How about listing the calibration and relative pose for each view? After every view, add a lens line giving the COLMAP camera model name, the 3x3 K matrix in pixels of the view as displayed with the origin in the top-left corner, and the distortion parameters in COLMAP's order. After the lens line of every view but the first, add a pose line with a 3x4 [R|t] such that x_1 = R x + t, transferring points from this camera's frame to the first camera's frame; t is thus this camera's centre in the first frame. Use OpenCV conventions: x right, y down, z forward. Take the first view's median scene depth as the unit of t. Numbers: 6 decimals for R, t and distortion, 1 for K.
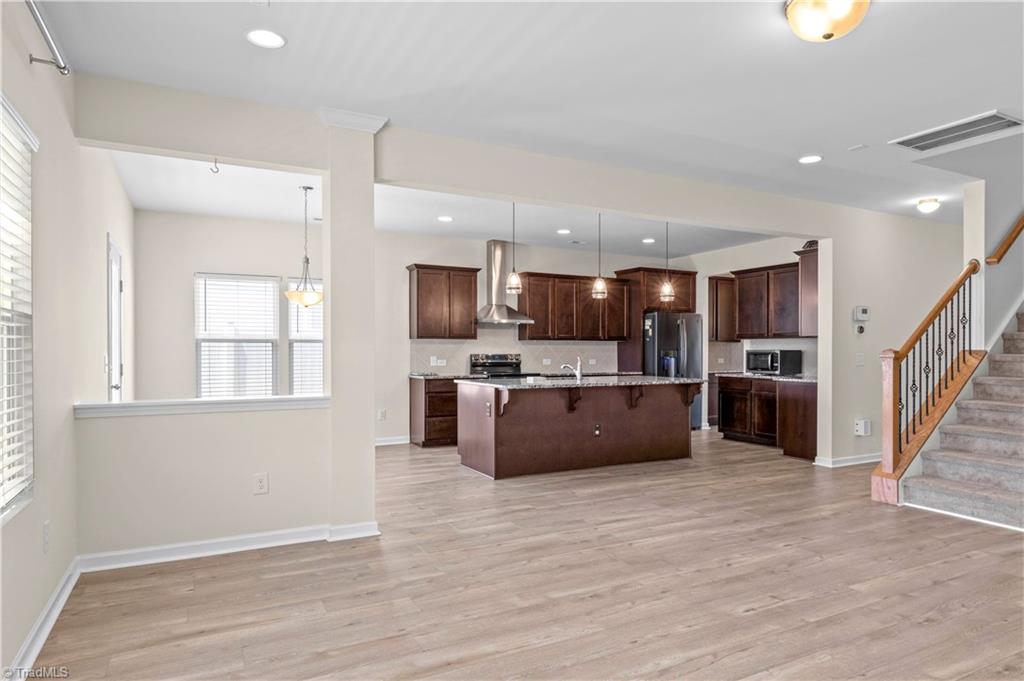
lens RADIAL K [[618.3, 0, 511.4], [0, 618.3, 346.4], [0, 0, 1]] dist [0.001629, 0.002546]
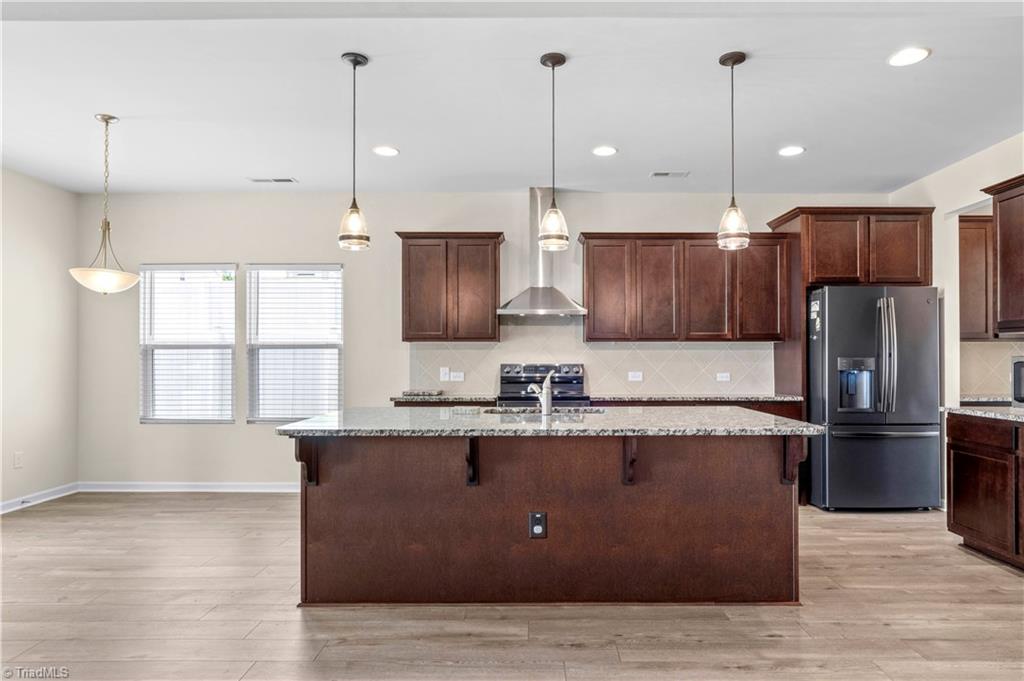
lens RADIAL K [[618.3, 0, 517.3], [0, 618.3, 346.5], [0, 0, 1]] dist [0.001629, 0.002546]
pose [[0.885631, -0.010889, -0.464261, 0.264409], [0.004742, 0.999885, -0.014404, 0.003556], [0.464365, 0.010555, 0.885581, 0.431523]]
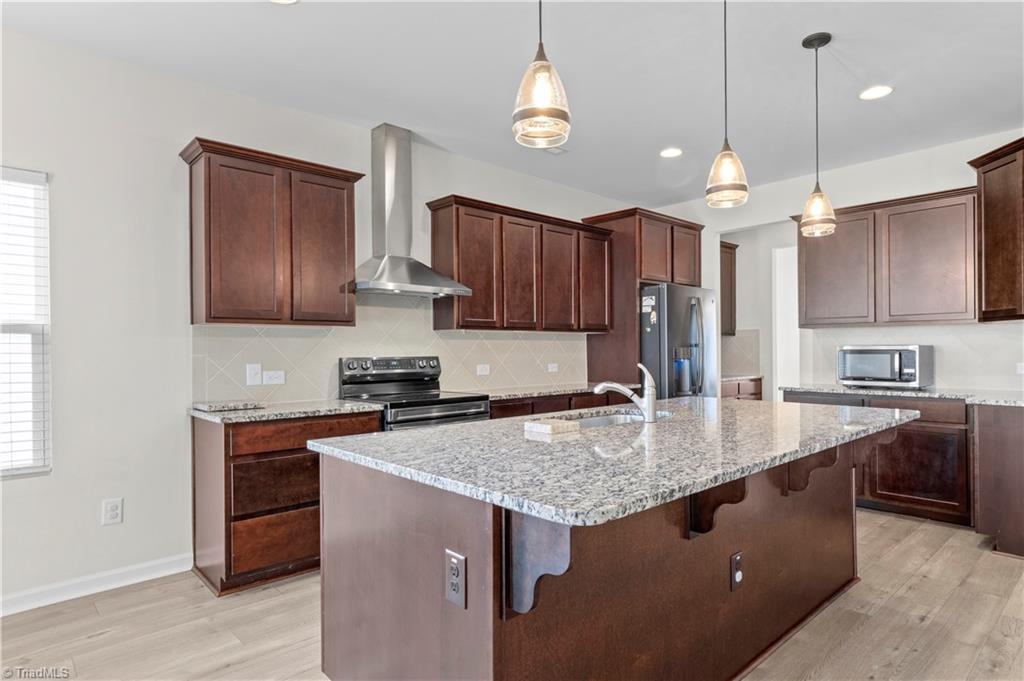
lens RADIAL K [[575.9, 0, 523.0], [0, 575.9, 354.2], [0, 0, 1]] dist [0.007681, 0.003312]
pose [[0.961903, -0.009910, 0.273212, -0.052457], [0.006523, 0.999890, 0.013301, 0.004930], [-0.273314, -0.011012, 0.961862, 0.544264]]
